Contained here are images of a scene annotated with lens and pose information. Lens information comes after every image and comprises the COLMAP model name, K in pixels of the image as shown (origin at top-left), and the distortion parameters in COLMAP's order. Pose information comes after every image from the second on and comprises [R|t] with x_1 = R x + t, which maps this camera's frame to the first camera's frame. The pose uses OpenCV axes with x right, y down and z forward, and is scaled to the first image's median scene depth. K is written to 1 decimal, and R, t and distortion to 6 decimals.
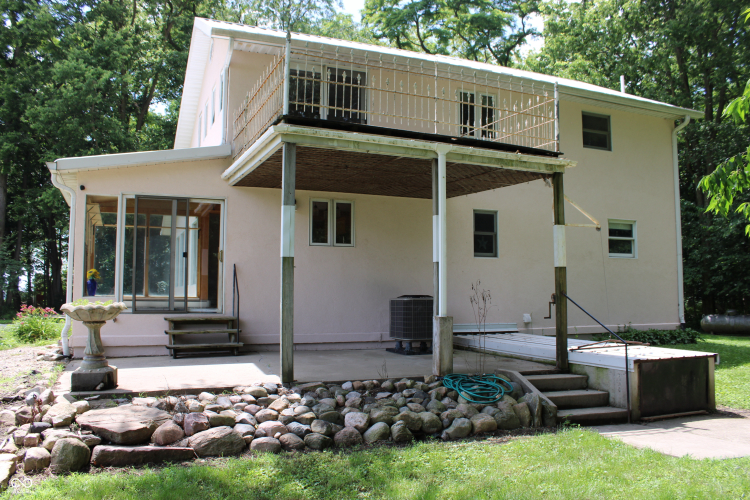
lens RADIAL K [[641.2, 0, 375.0], [0, 641.2, 250.0], [0, 0, 1]] dist [-0.100879, 0.018732]
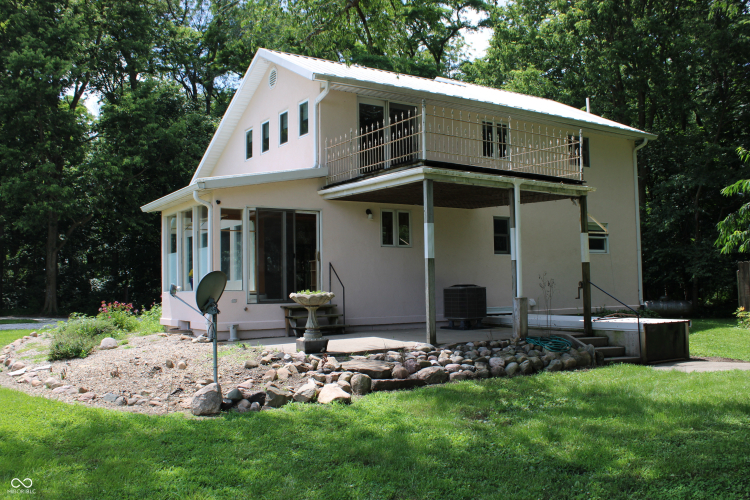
lens RADIAL K [[737.7, 0, 375.0], [0, 737.7, 250.0], [0, 0, 1]] dist [-0.080170, -0.005820]
pose [[0.982865, -0.008380, 0.184137, -0.463469], [0.005663, 0.999867, 0.015277, -0.028012], [-0.184241, -0.013972, 0.982782, -0.512461]]
